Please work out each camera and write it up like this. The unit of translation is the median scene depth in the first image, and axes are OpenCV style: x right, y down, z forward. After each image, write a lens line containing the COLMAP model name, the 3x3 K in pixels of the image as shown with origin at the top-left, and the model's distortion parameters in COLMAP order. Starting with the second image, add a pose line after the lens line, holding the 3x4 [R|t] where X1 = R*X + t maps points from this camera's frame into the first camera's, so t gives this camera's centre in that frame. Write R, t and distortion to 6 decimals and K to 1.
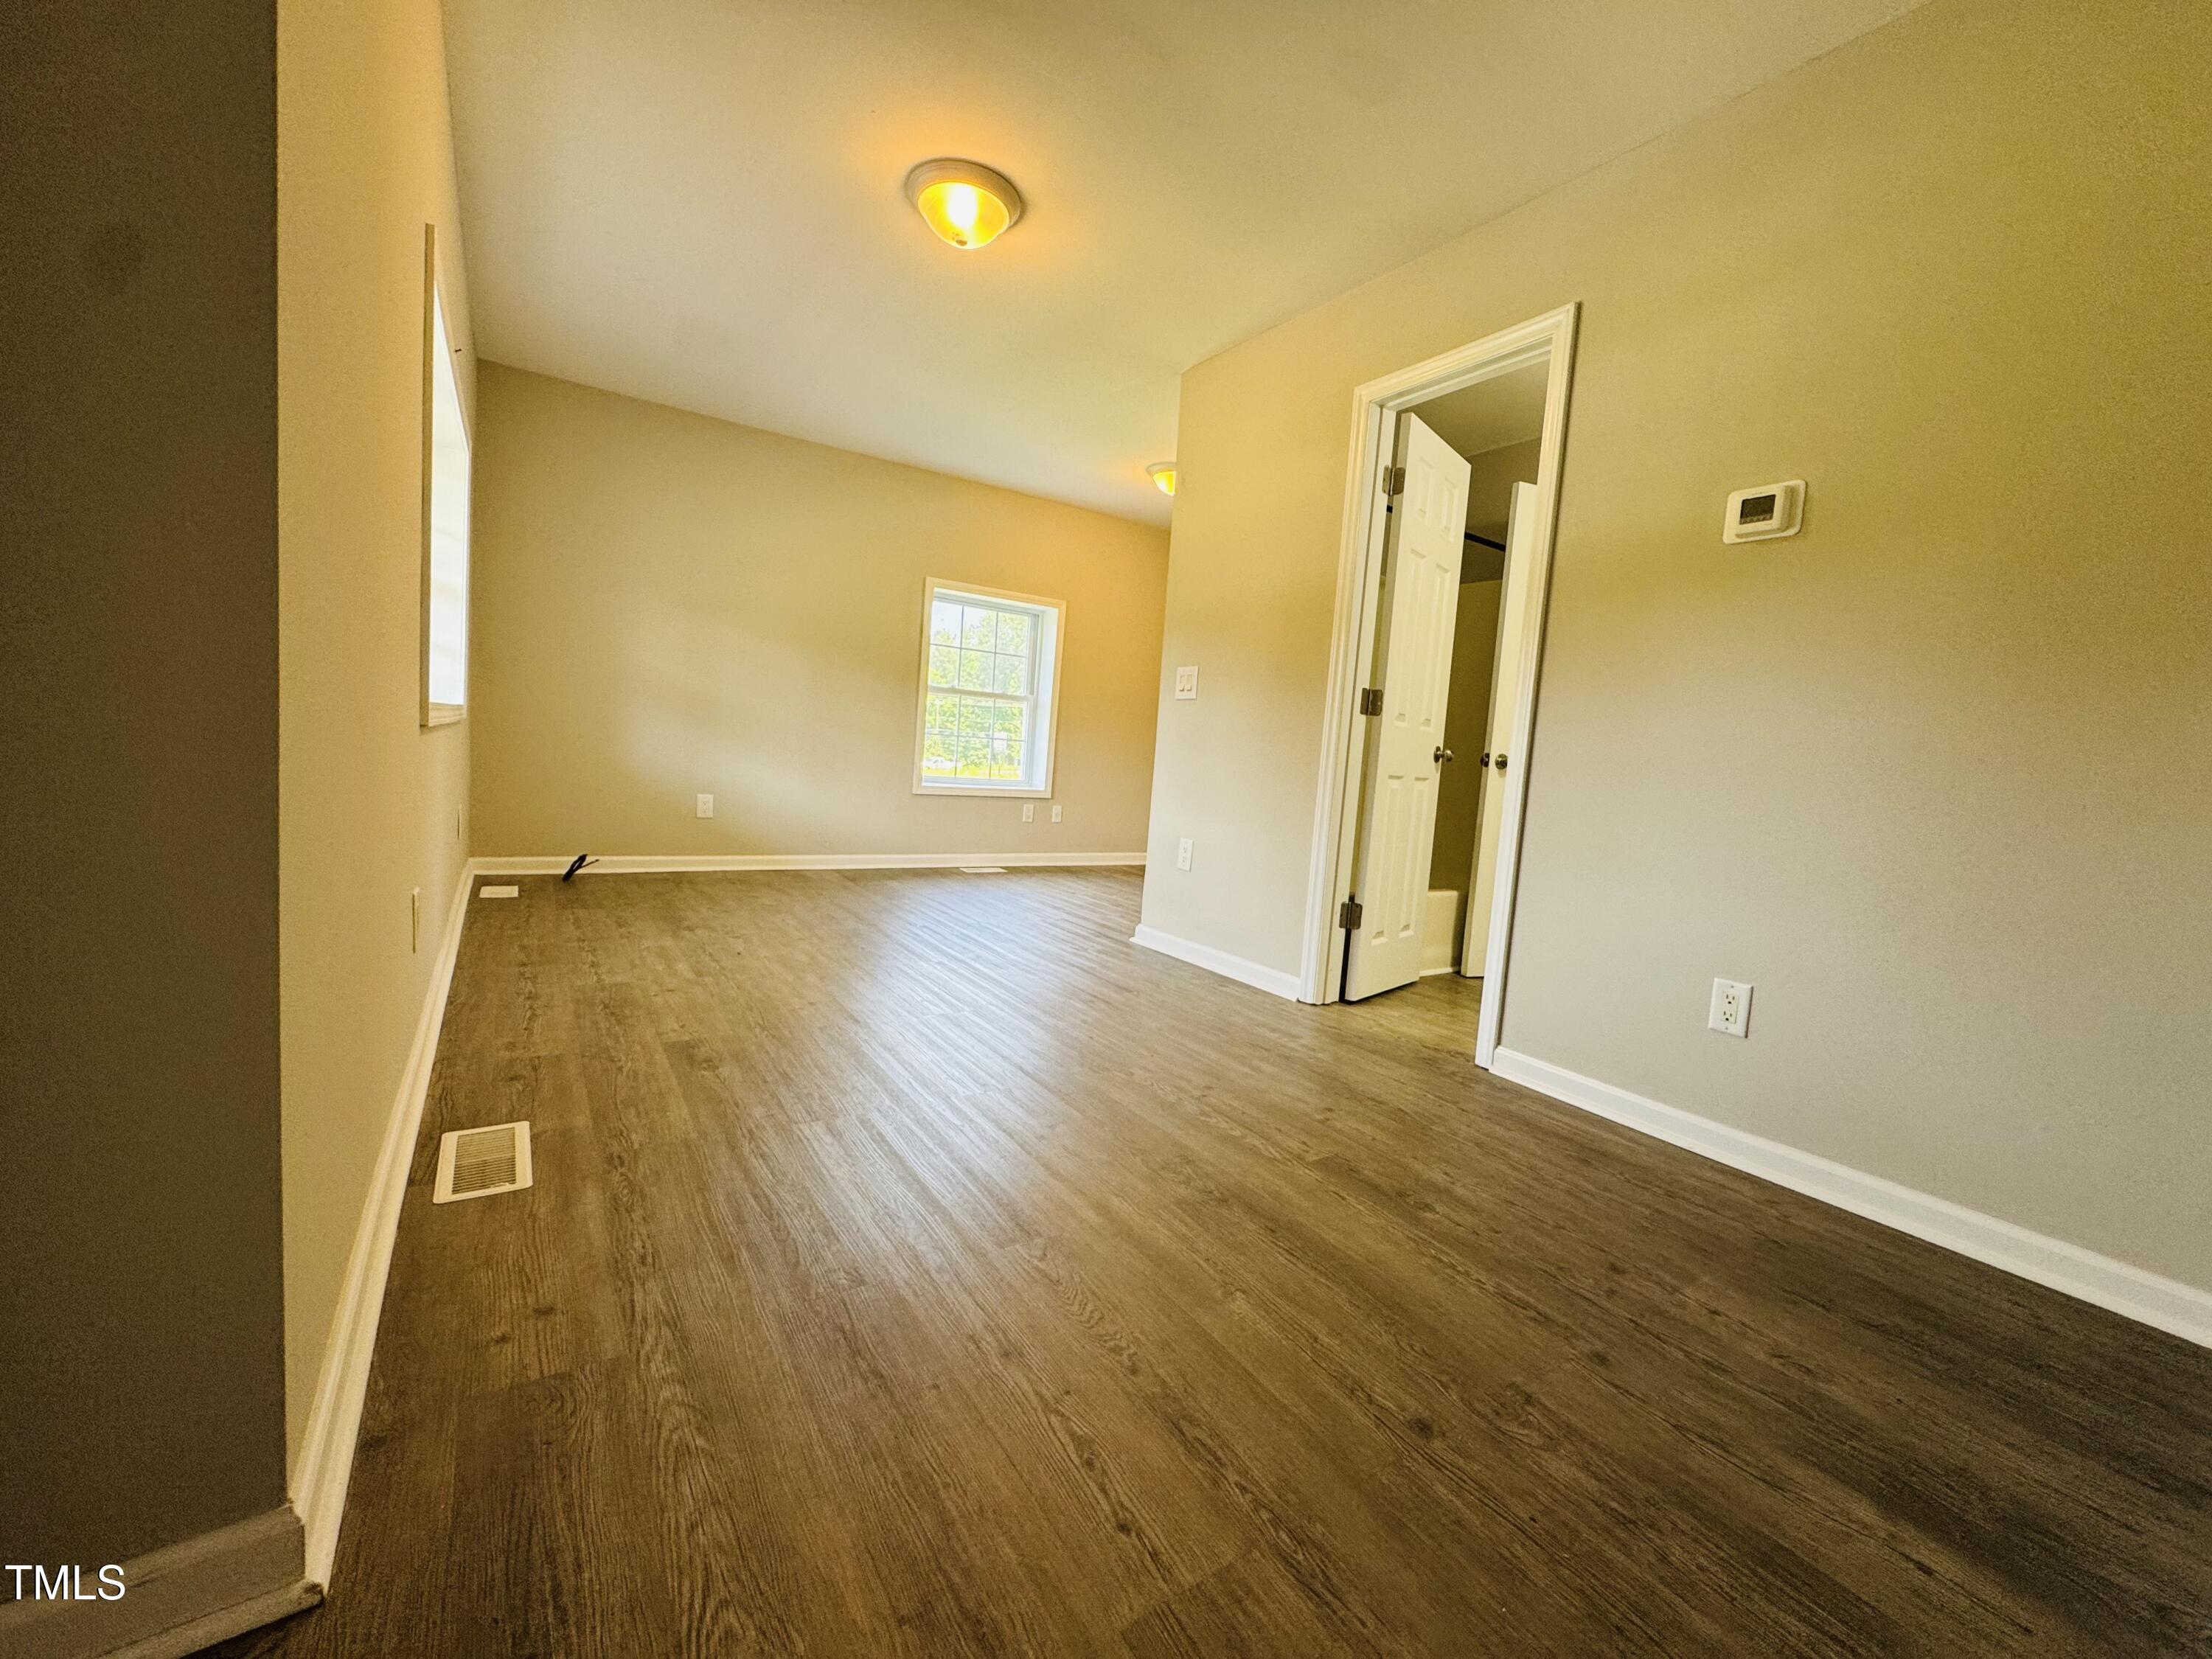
lens RADIAL K [[885.7, 0, 1106.2], [0, 885.7, 827.4], [0, 0, 1]] dist [-0.003552, 0.000603]
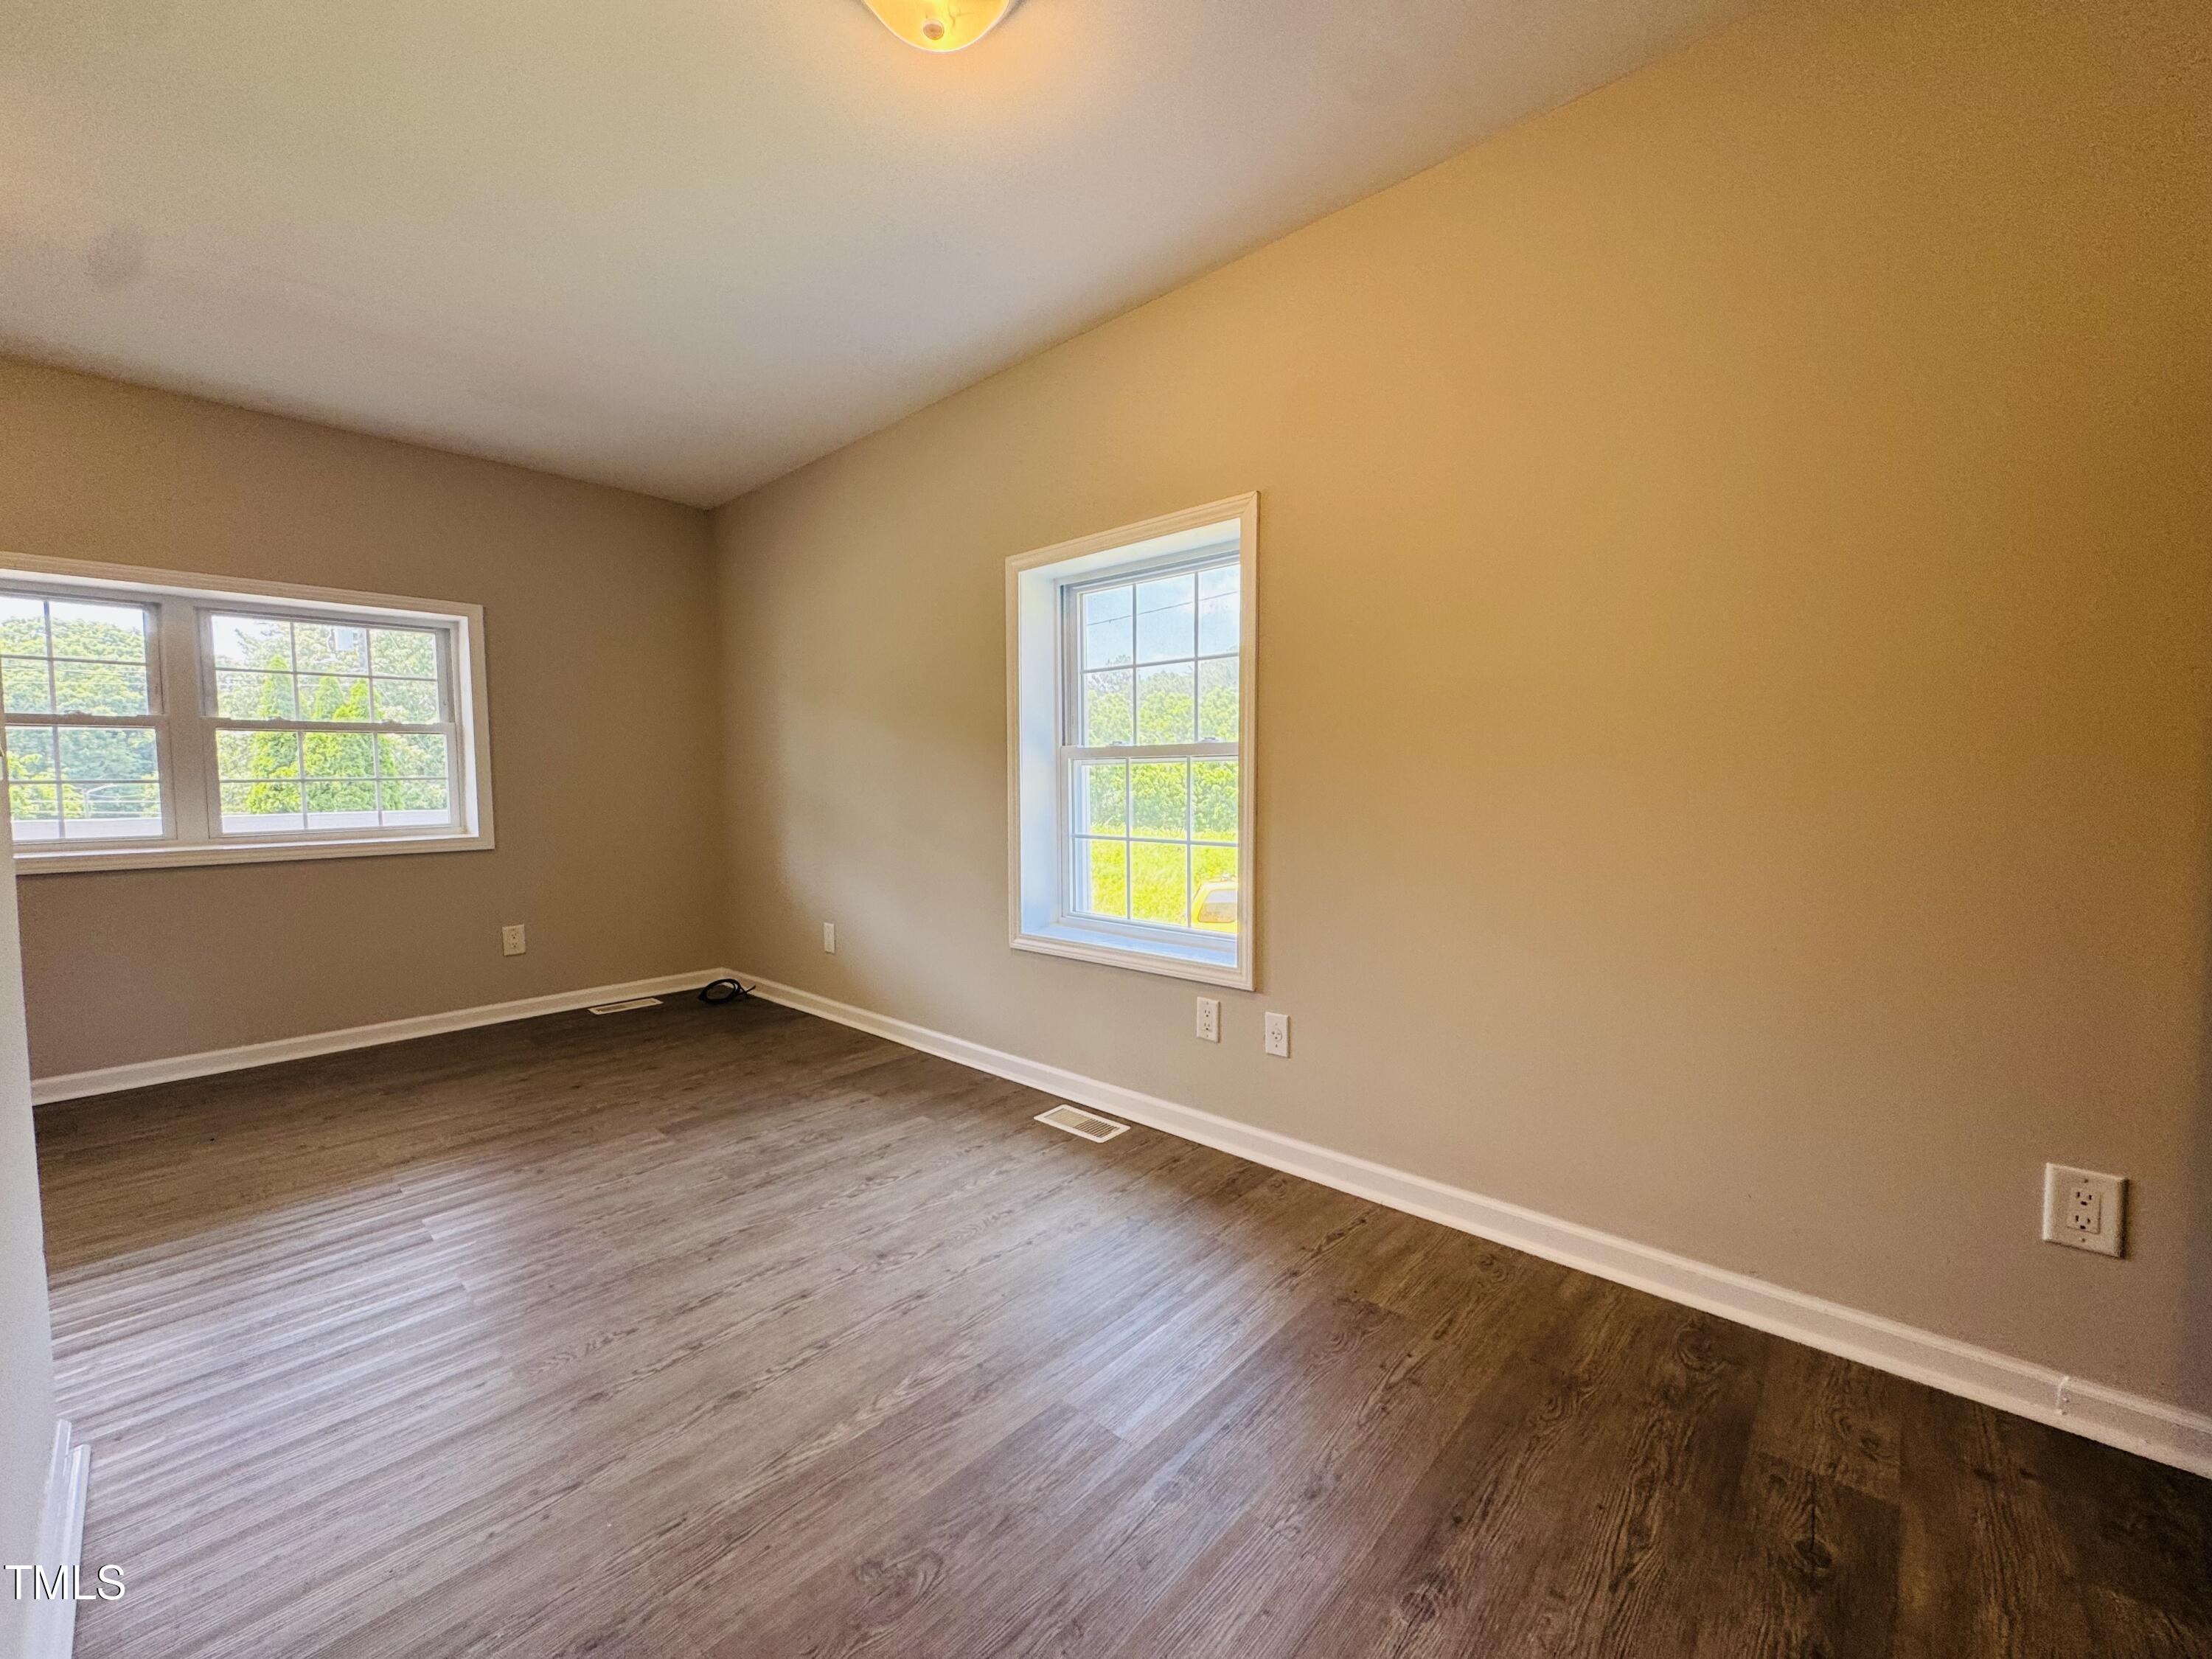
lens RADIAL K [[885.7, 0, 1106.3], [0, 885.7, 824.3], [0, 0, 1]] dist [-0.003552, 0.000603]
pose [[0.240646, -0.023108, -0.970338, 0.874838], [-0.057108, 0.997648, -0.037921, -0.248812], [0.968931, 0.064540, 0.238760, 2.362761]]
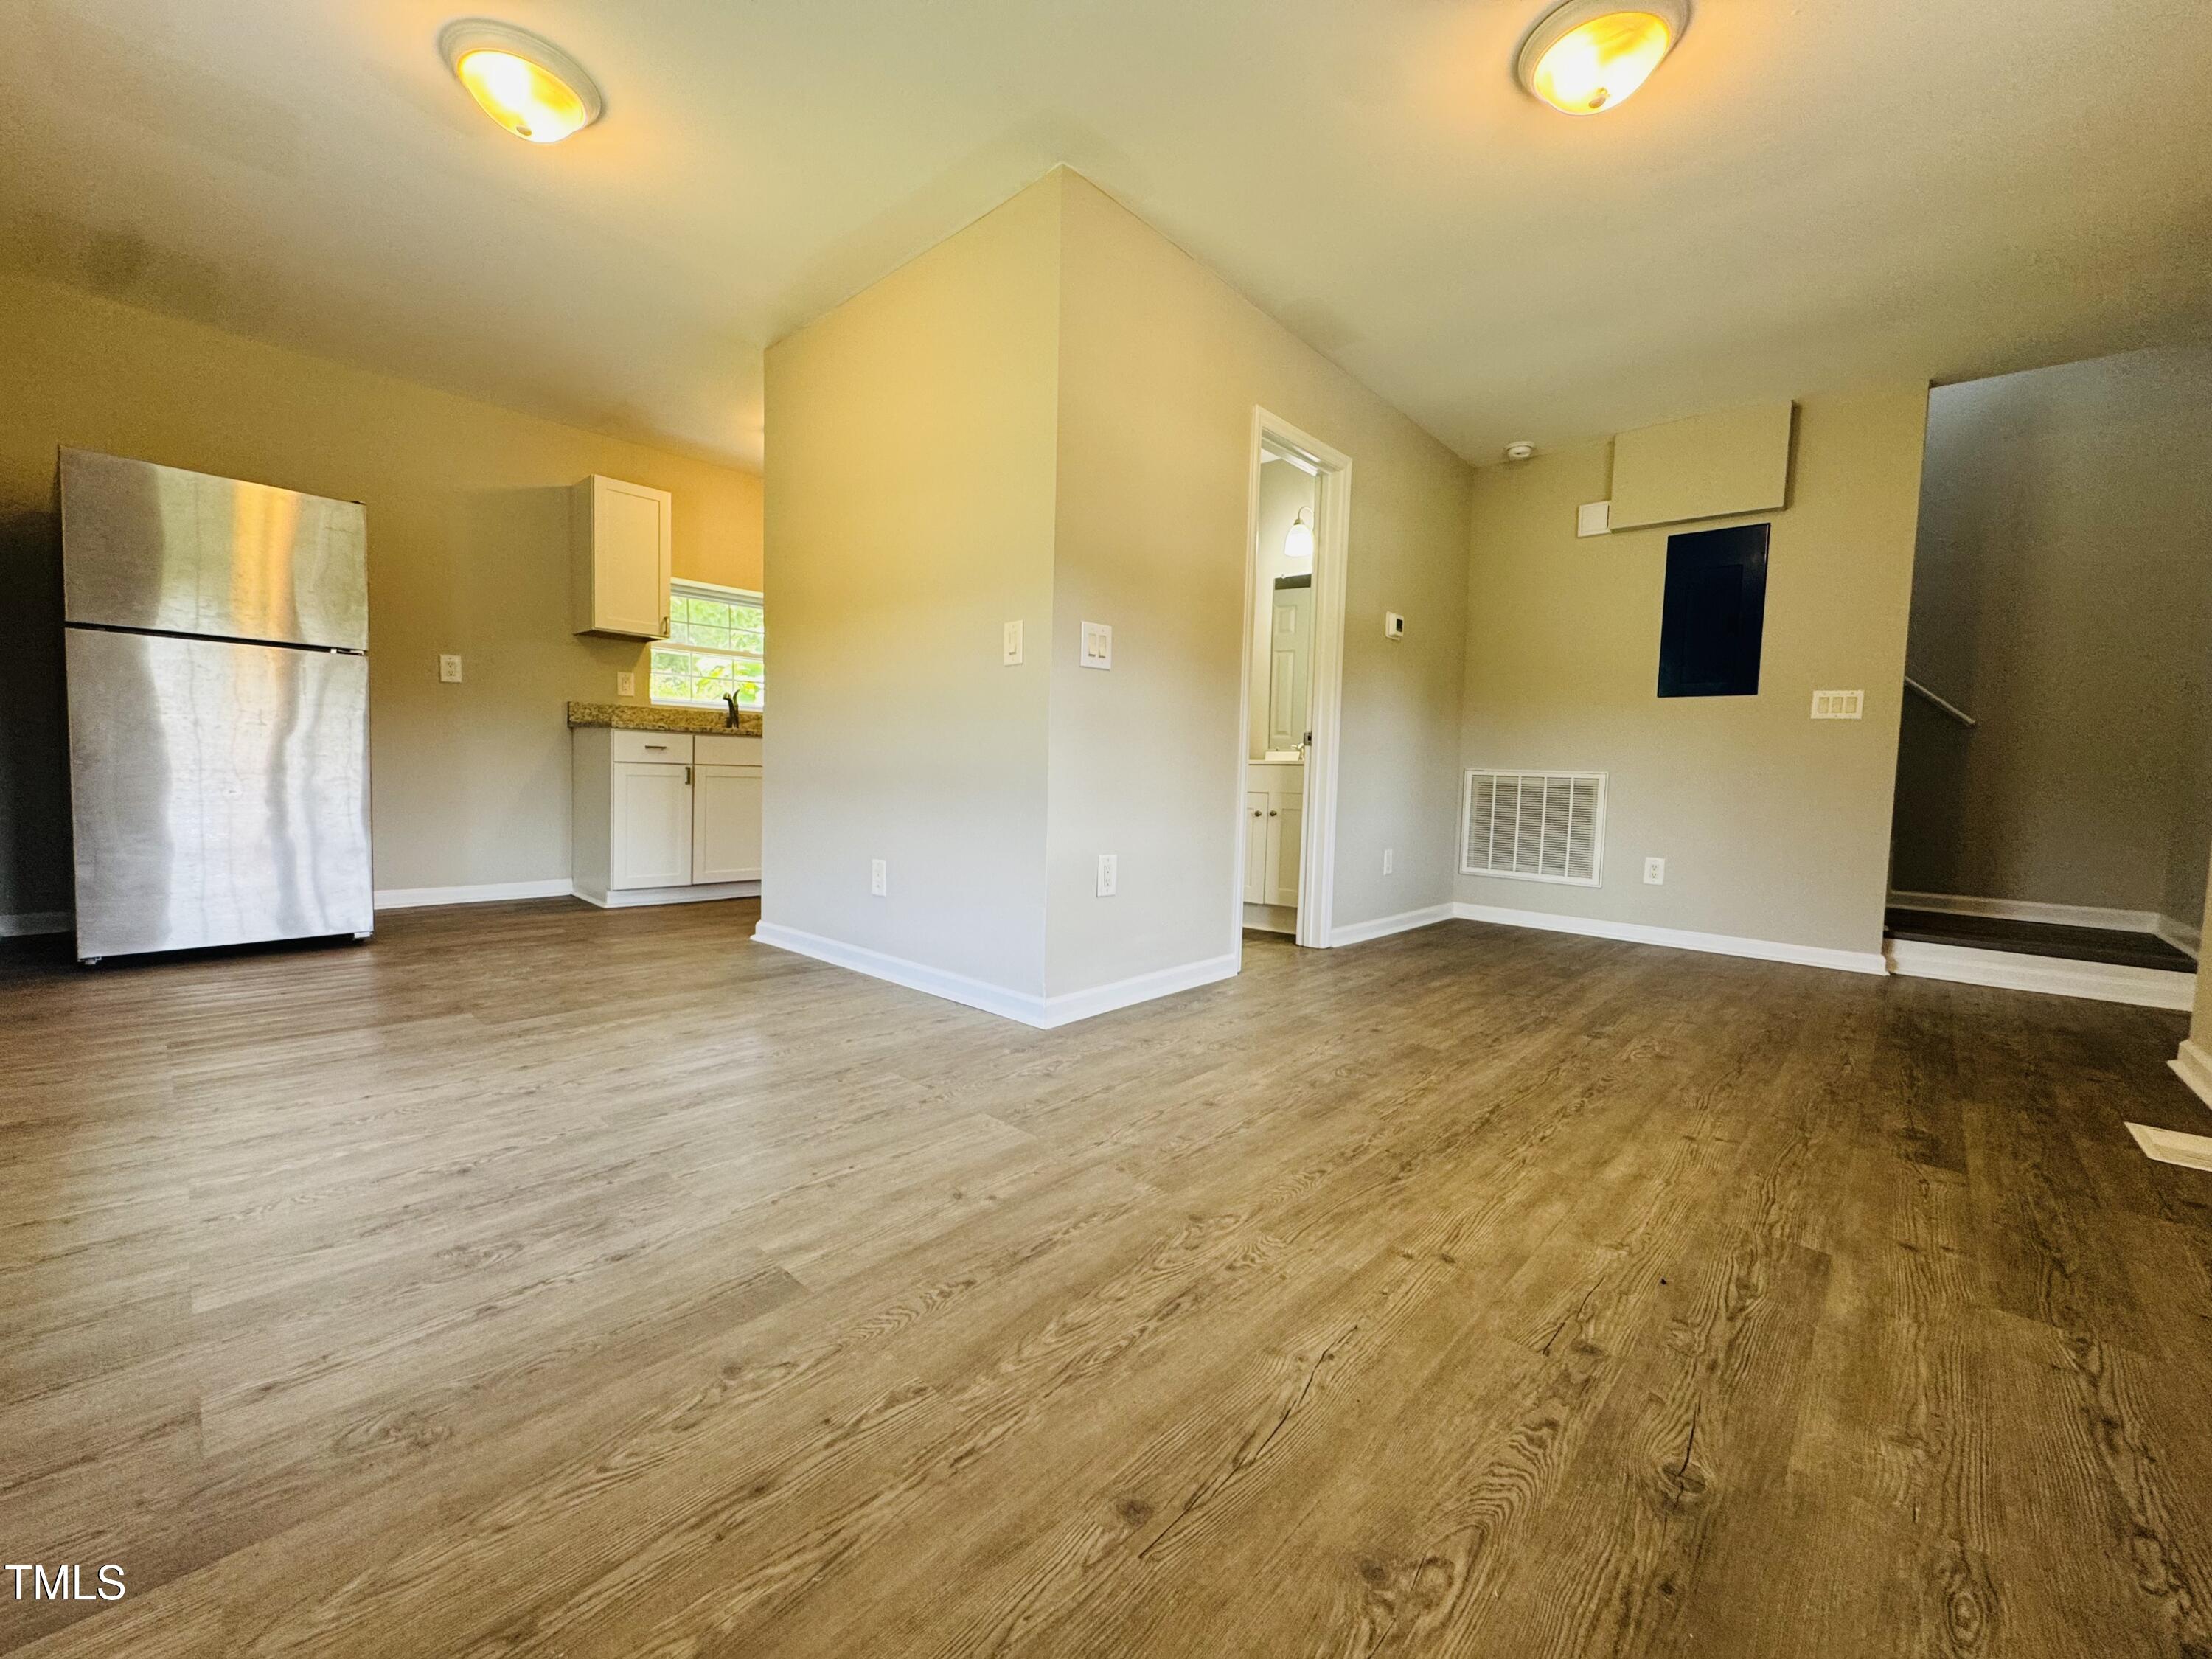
lens RADIAL K [[885.7, 0, 1104.3], [0, 885.7, 826.0], [0, 0, 1]] dist [-0.003552, 0.000603]
pose [[-0.235480, -0.144561, 0.961068, -1.079794], [0.035719, 0.986920, 0.157201, -0.222799], [-0.971223, 0.071346, -0.227236, 1.990198]]
